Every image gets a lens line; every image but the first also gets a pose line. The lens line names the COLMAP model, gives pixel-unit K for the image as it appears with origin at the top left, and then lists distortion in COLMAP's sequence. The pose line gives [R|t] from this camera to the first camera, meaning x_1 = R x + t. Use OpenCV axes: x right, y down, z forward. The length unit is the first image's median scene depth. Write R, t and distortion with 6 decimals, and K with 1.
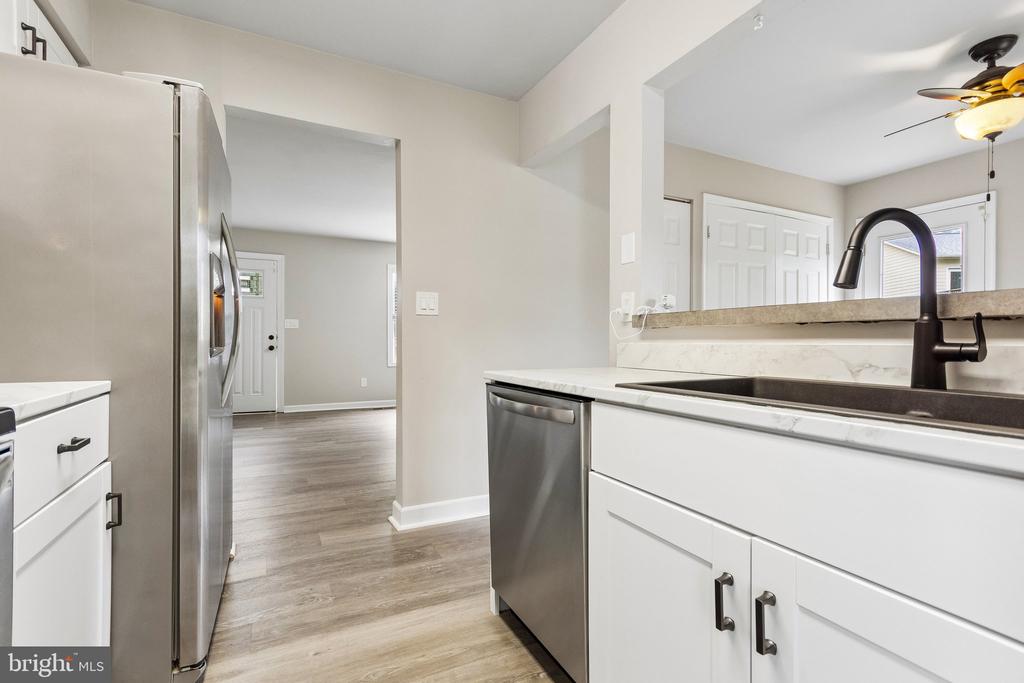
lens RADIAL K [[475.2, 0, 510.3], [0, 475.2, 340.6], [0, 0, 1]] dist [0.008702, -0.002015]
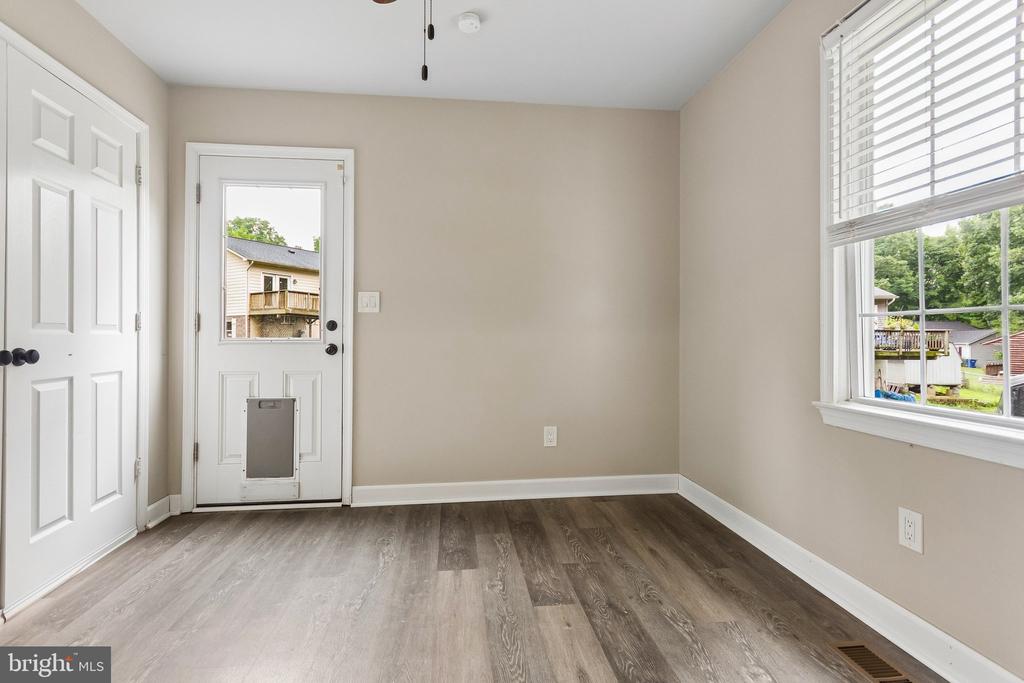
lens RADIAL K [[475.2, 0, 506.4], [0, 475.2, 334.0], [0, 0, 1]] dist [0.008702, -0.002015]
pose [[0.340692, -0.000955, 0.940174, 0.288254], [0.002412, 0.999997, 0.000141, 0.000583], [-0.940172, 0.002220, 0.340693, 0.405695]]
